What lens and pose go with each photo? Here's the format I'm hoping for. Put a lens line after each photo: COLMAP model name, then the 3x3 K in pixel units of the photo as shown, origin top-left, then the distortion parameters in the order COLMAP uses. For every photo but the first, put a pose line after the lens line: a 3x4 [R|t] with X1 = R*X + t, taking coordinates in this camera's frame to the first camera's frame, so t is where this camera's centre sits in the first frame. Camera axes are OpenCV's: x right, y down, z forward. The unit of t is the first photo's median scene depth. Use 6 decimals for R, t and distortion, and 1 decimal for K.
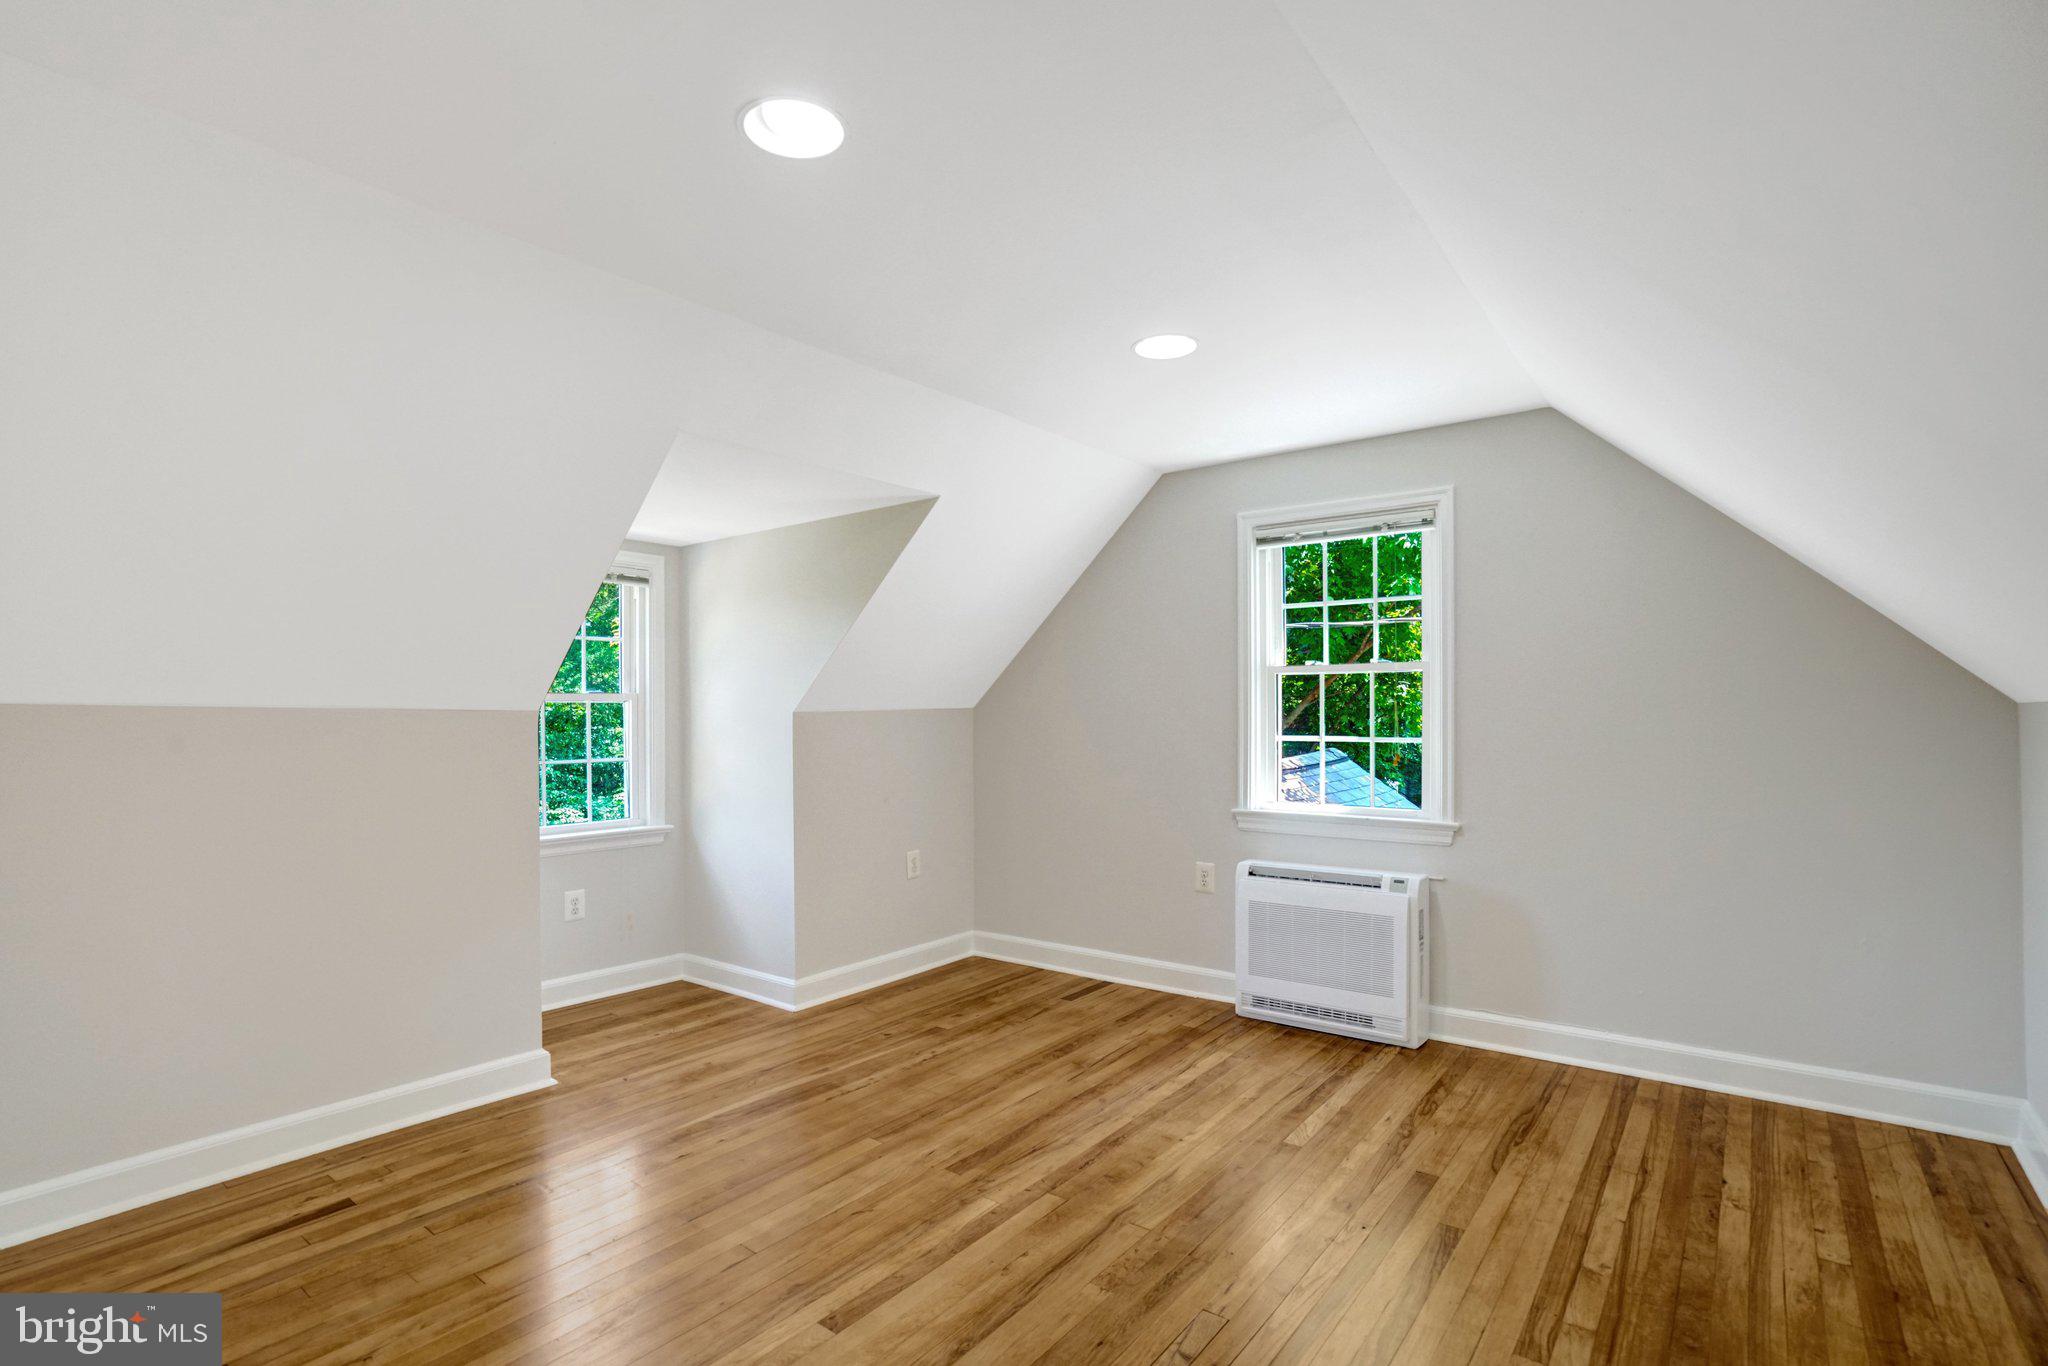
lens RADIAL K [[948.6, 0, 1016.6], [0, 948.6, 708.6], [0, 0, 1]] dist [-0.060677, 0.020447]
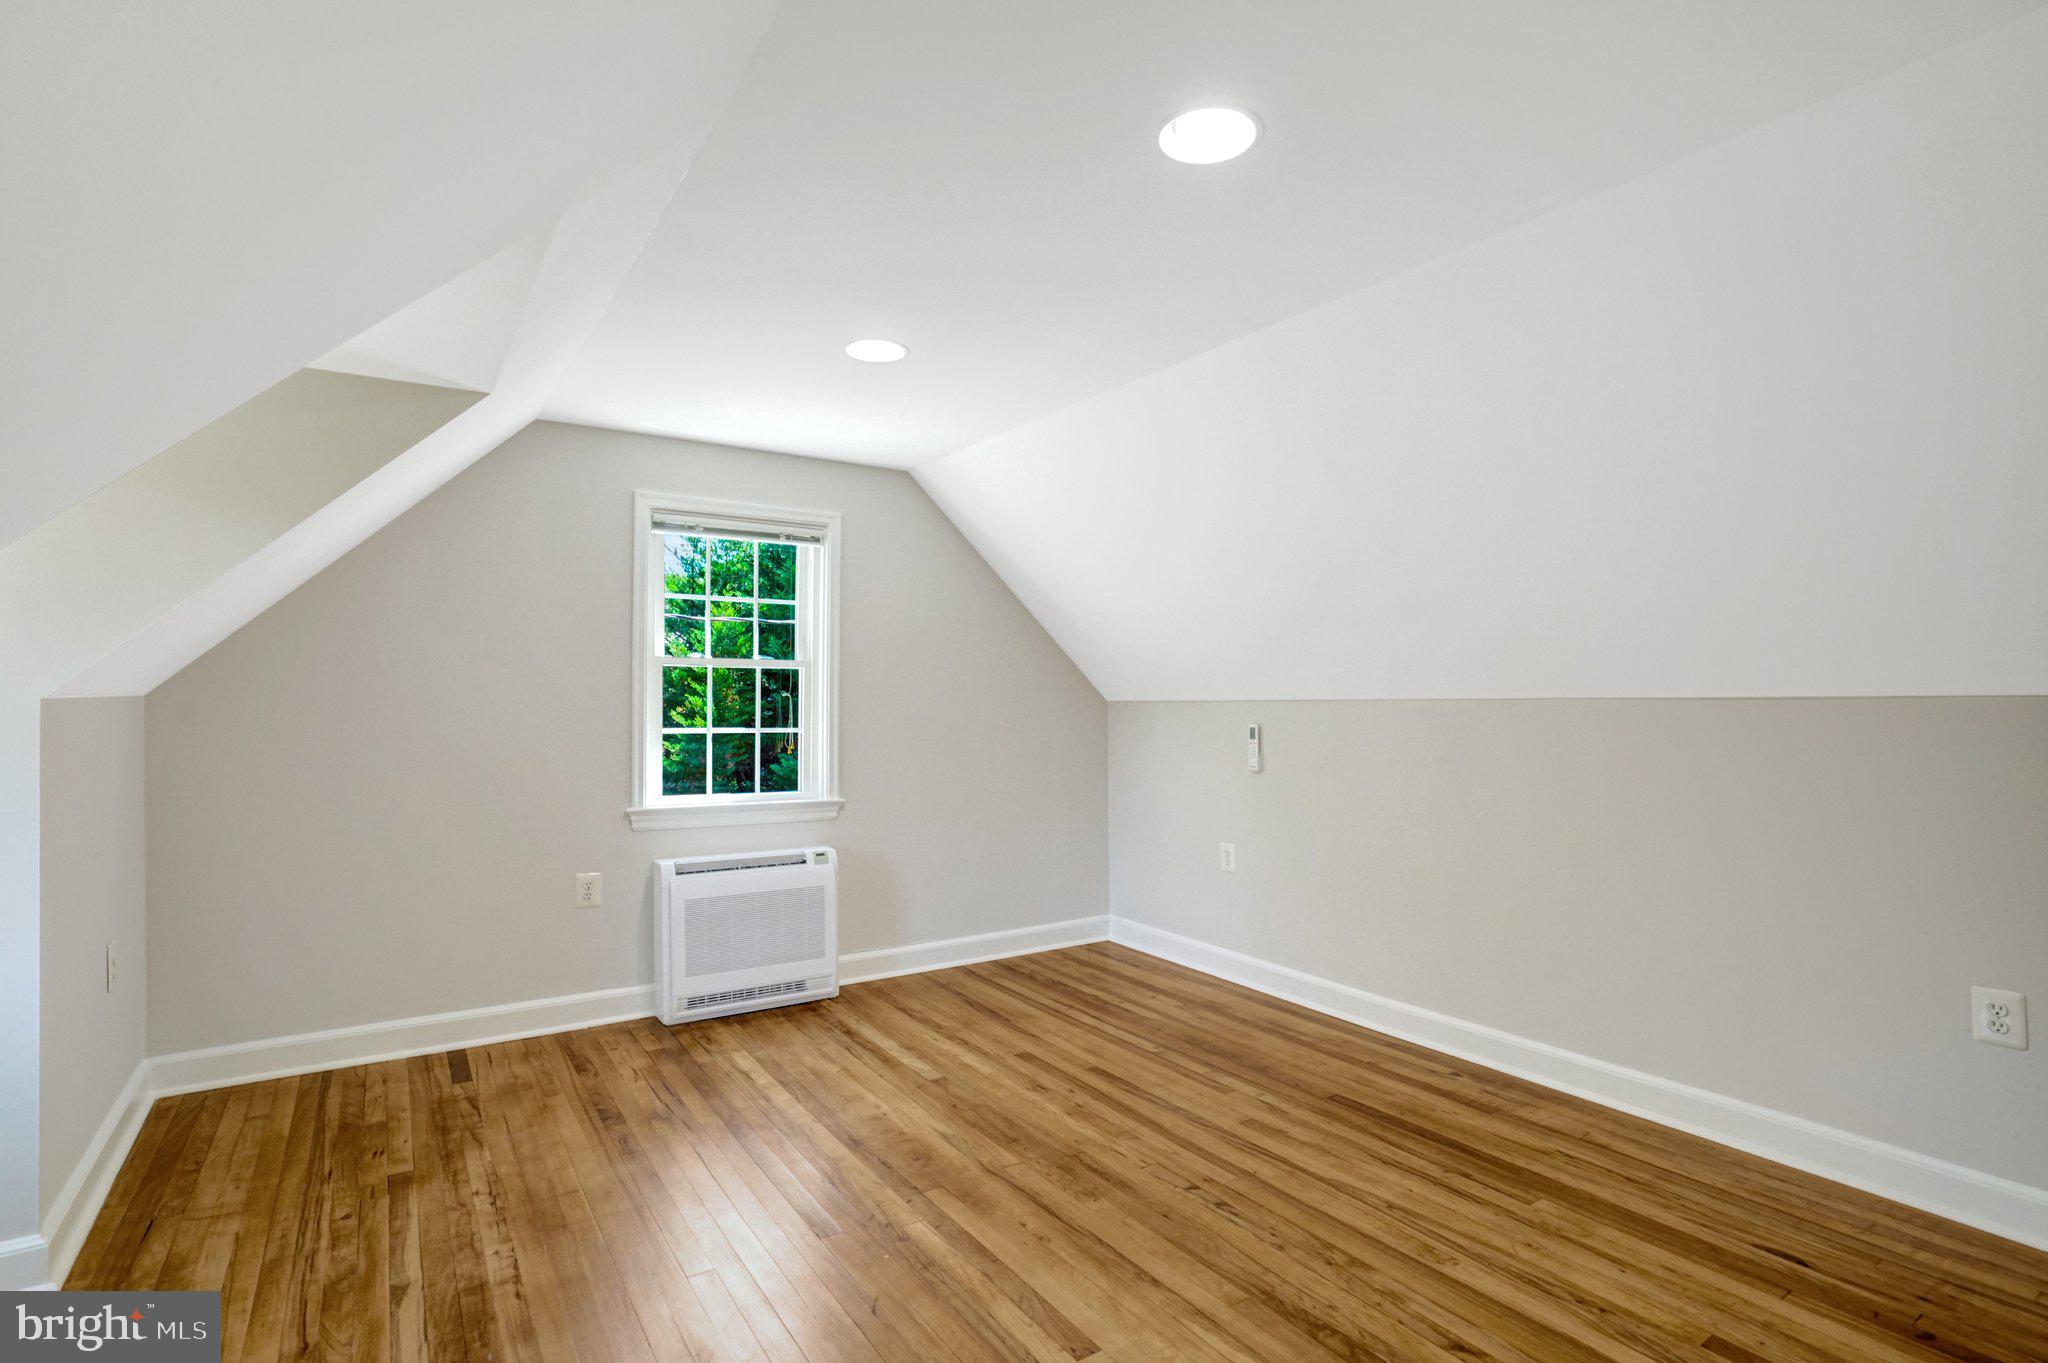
lens RADIAL K [[948.6, 0, 1016.6], [0, 948.6, 707.1], [0, 0, 1]] dist [-0.060677, 0.020447]
pose [[0.329104, 0.002096, 0.944291, -0.599692], [-0.011334, 0.999934, 0.001731, 0.001235], [-0.944226, -0.011272, 0.329107, 0.405708]]
